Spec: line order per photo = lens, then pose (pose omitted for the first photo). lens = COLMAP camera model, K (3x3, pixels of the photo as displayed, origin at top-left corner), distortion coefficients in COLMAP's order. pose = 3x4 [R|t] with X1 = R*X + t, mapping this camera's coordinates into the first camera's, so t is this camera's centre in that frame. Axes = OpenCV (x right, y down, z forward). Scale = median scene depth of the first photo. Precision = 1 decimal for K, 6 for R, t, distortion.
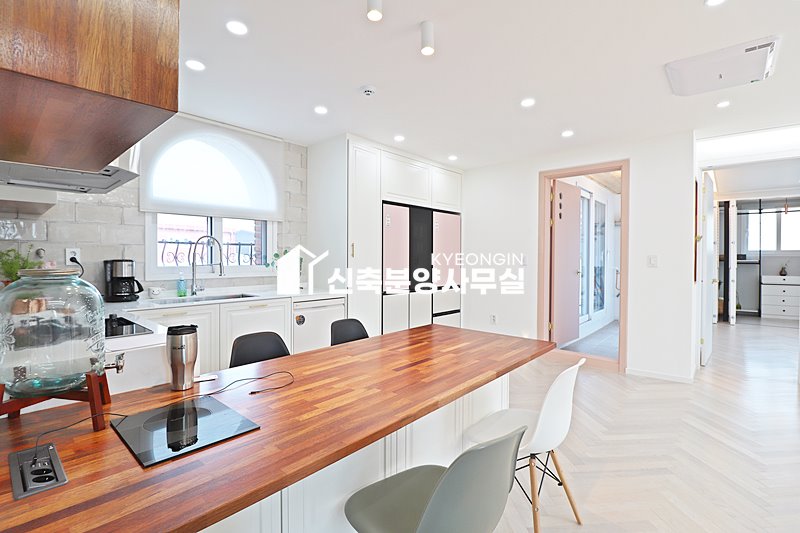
lens RADIAL K [[375.4, 0, 403.0], [0, 375.4, 259.9], [0, 0, 1]] dist [-0.000238, -0.013187]
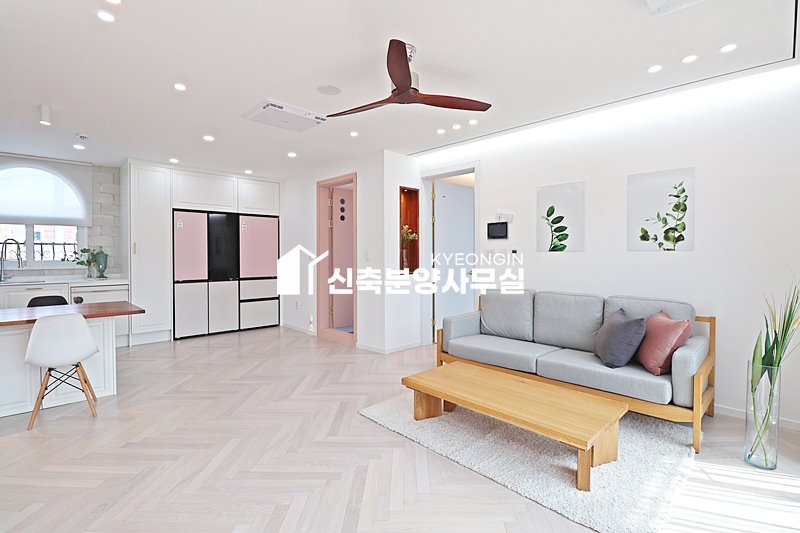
lens RADIAL K [[375.4, 0, 403.0], [0, 375.4, 259.9], [0, 0, 1]] dist [-0.000238, -0.013187]
pose [[0.997957, -0.003358, -0.063794, 0.833864], [0.004234, 0.999899, 0.013597, 0.001450], [0.063742, -0.013839, 0.997870, -0.227461]]
